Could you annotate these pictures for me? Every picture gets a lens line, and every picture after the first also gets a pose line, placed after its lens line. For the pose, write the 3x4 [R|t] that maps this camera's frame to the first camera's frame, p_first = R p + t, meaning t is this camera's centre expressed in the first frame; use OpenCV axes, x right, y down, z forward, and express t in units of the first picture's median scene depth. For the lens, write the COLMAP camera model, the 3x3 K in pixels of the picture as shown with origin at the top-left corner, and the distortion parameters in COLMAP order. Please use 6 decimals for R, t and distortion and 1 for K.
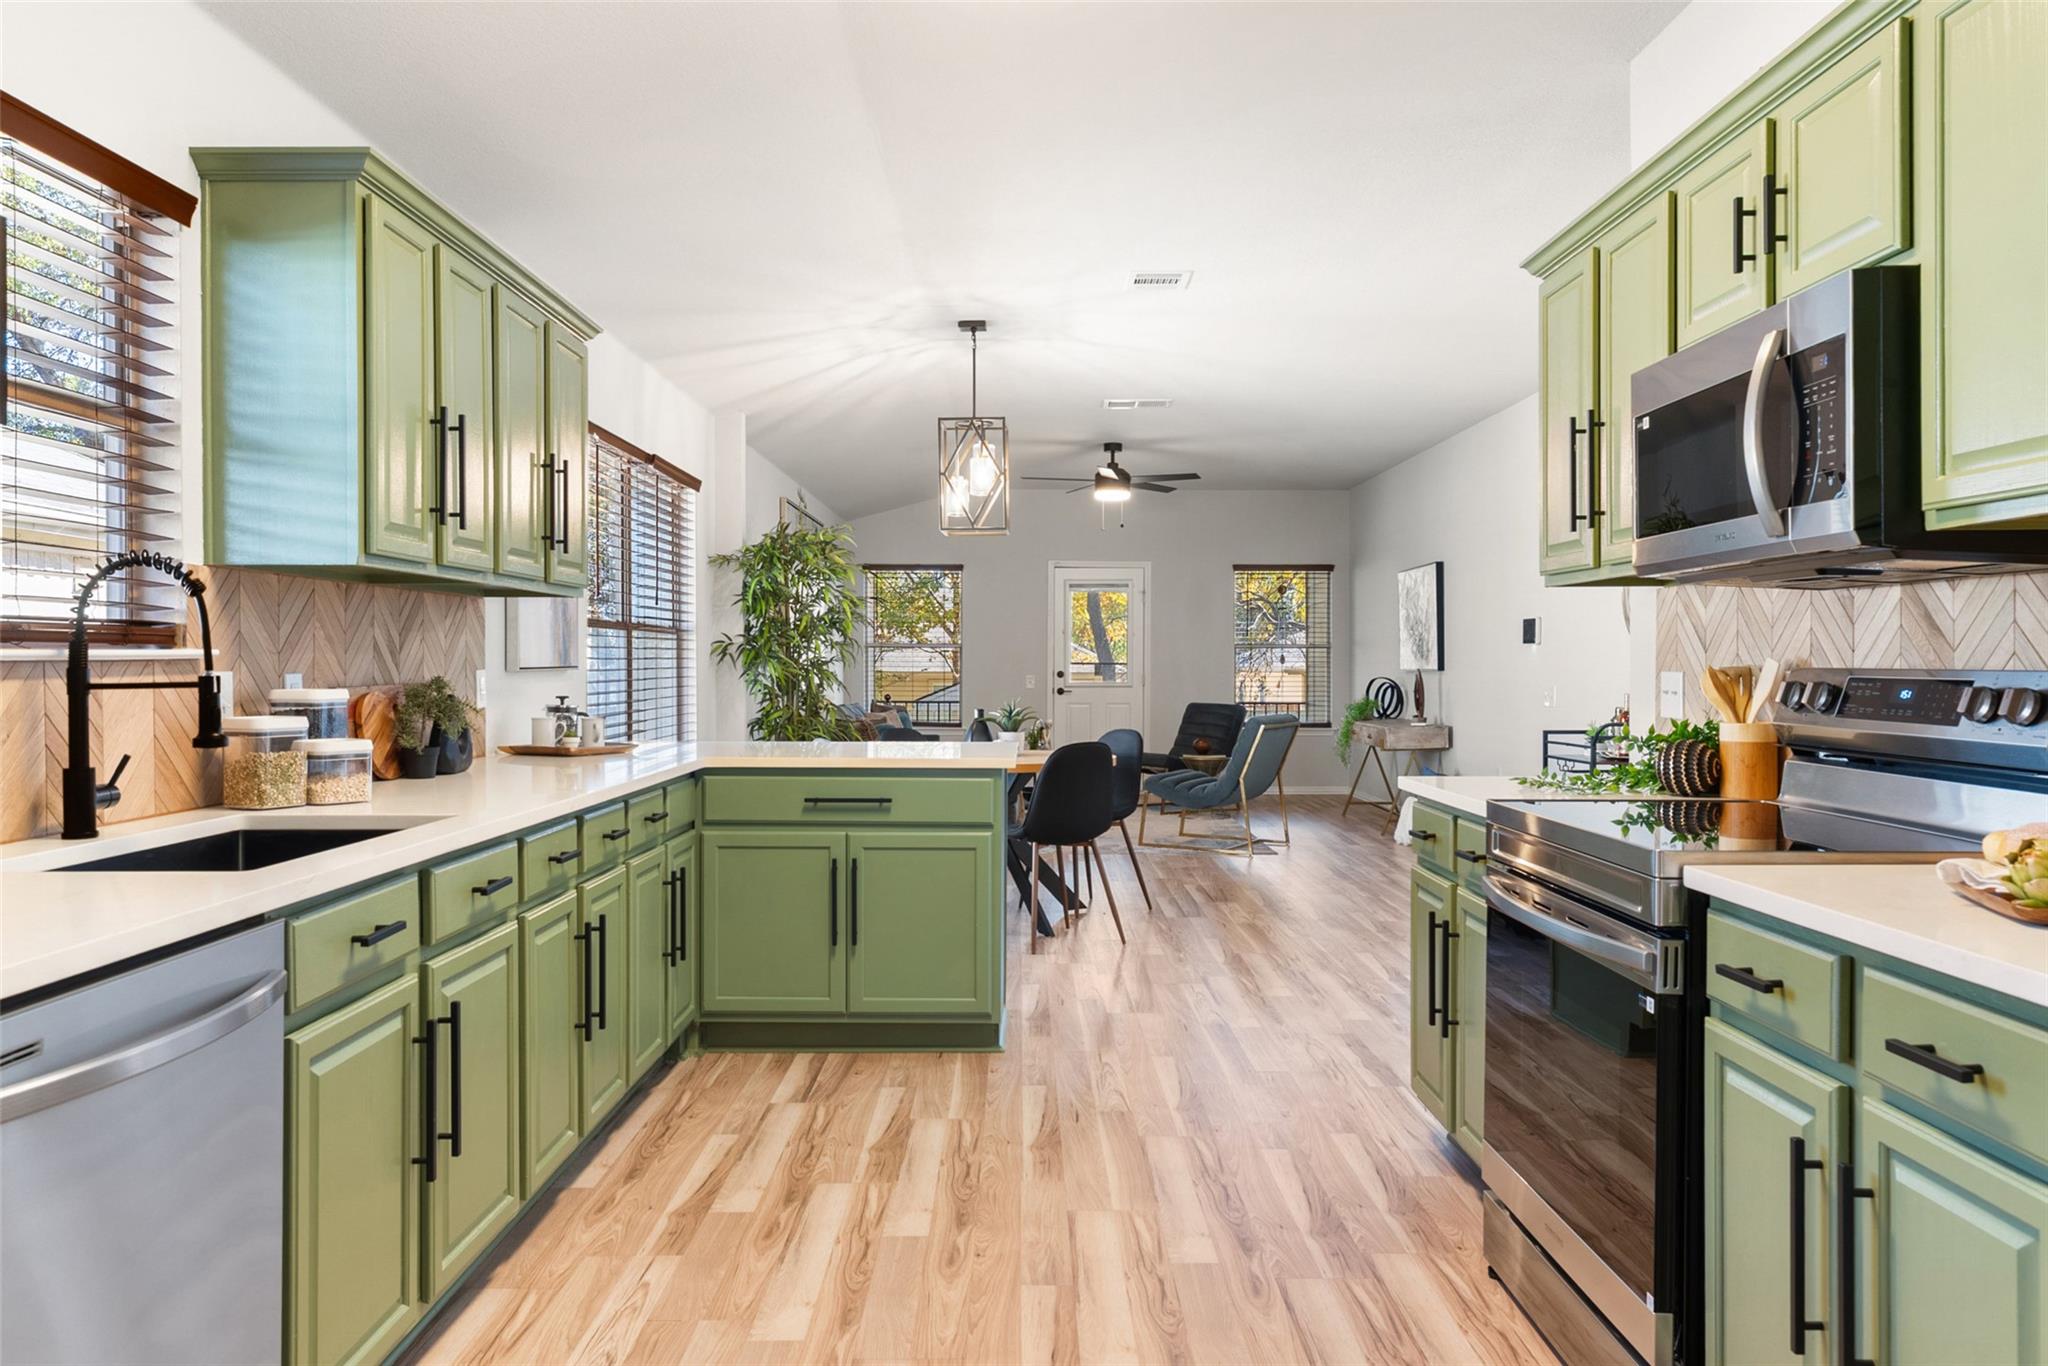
lens RADIAL K [[1457.5, 0, 1024.0], [0, 1457.5, 683.0], [0, 0, 1]] dist [0.003532, 0.003179]
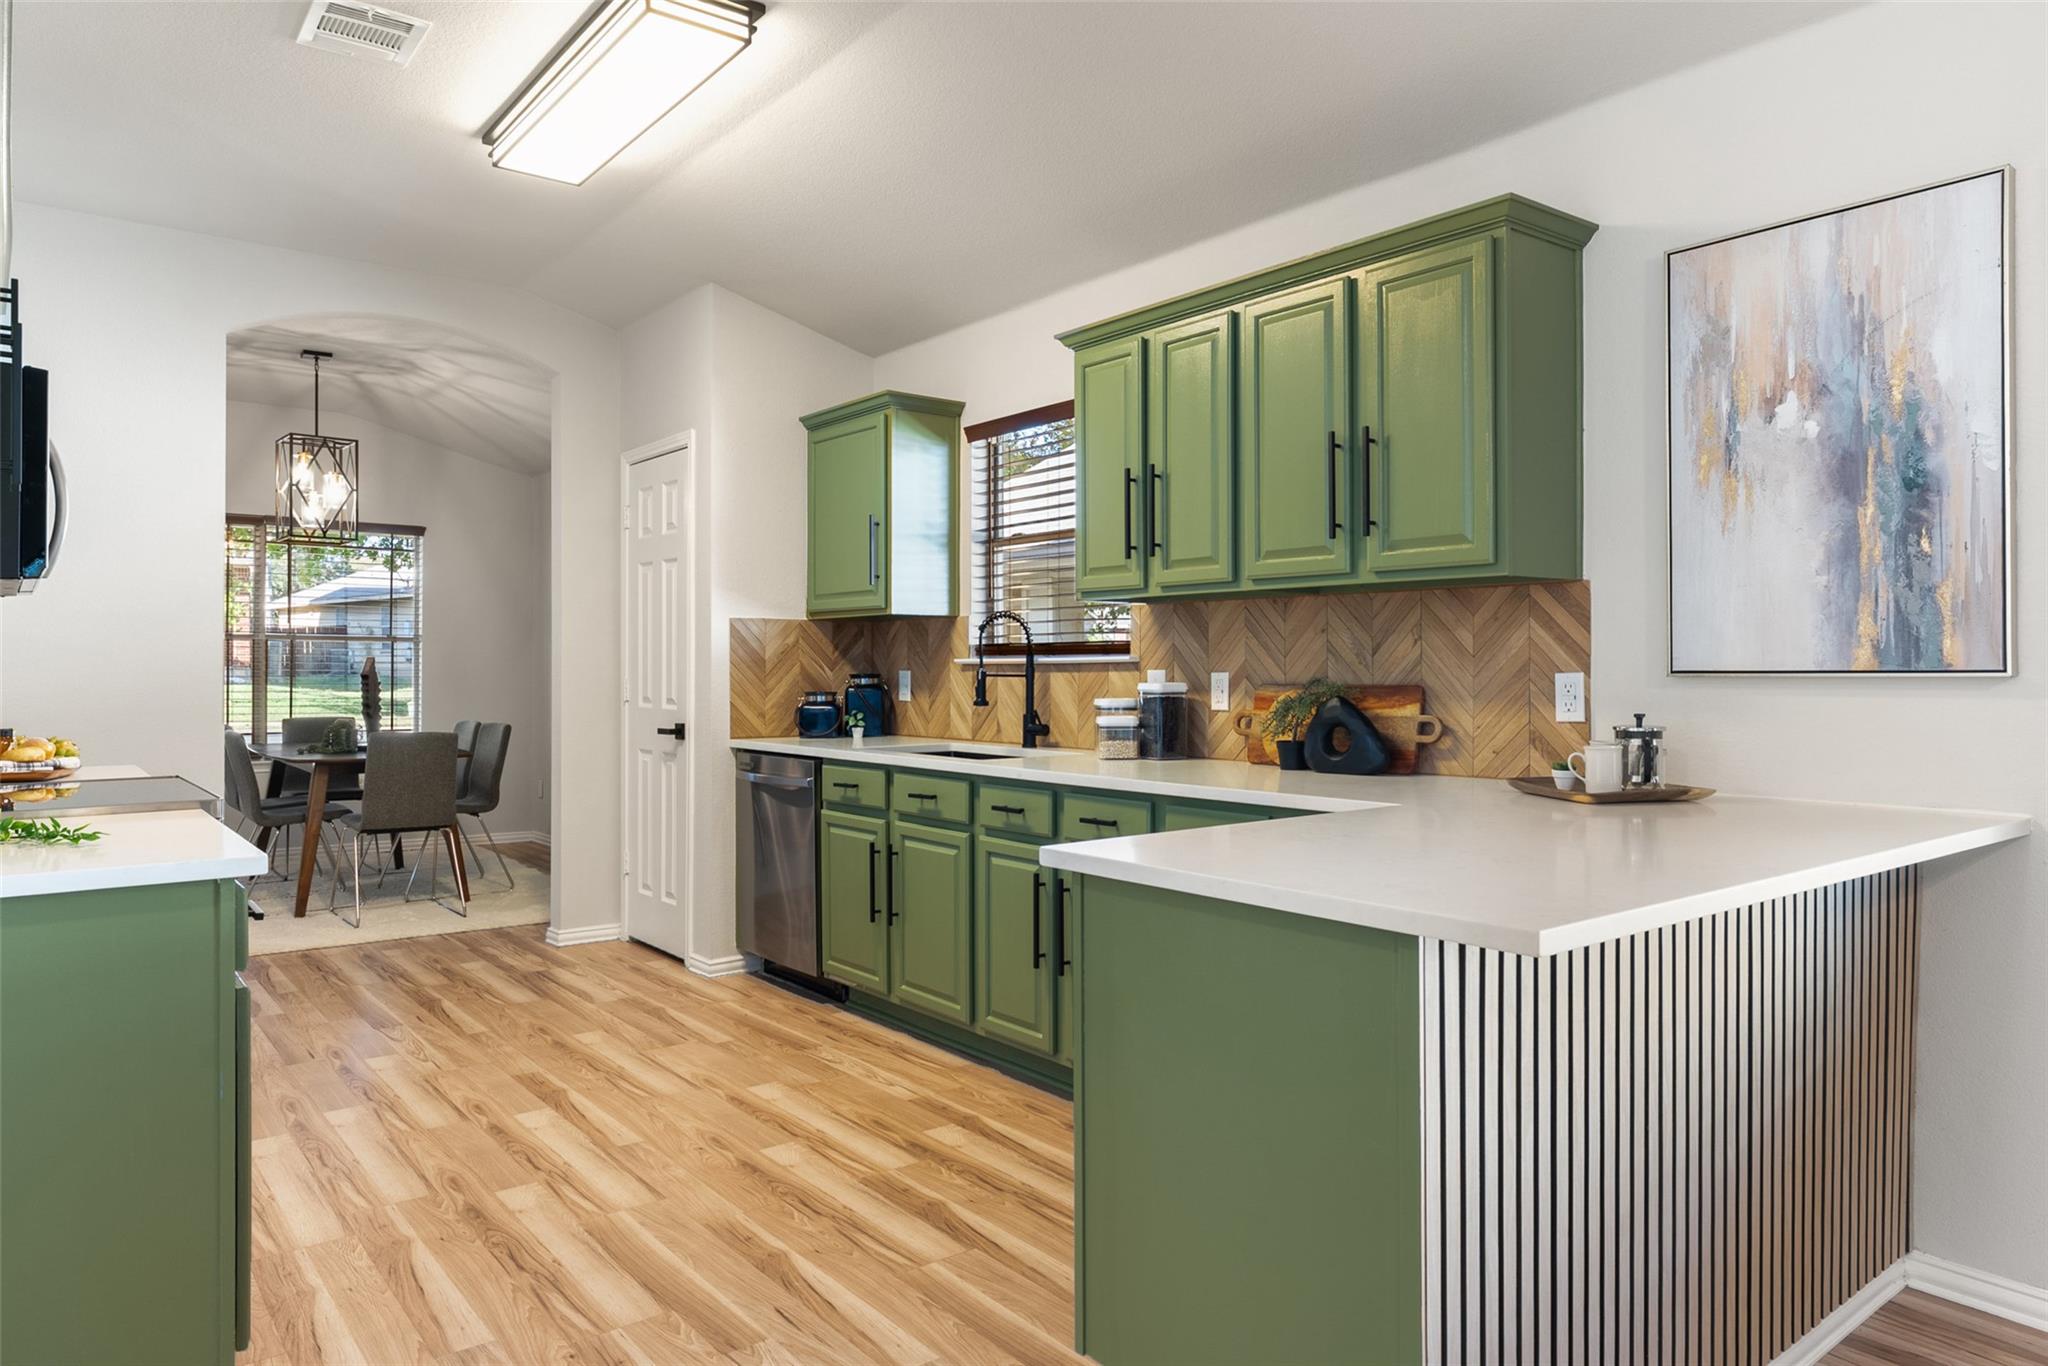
lens RADIAL K [[1307.8, 0, 1029.2], [0, 1307.8, 664.0], [0, 0, 1]] dist [-0.001774, 0.000228]
pose [[-0.785501, 0.001072, -0.618860, 0.386983], [-0.007216, 0.999915, 0.010891, -0.025857], [0.618819, 0.013020, -0.785426, 1.821170]]
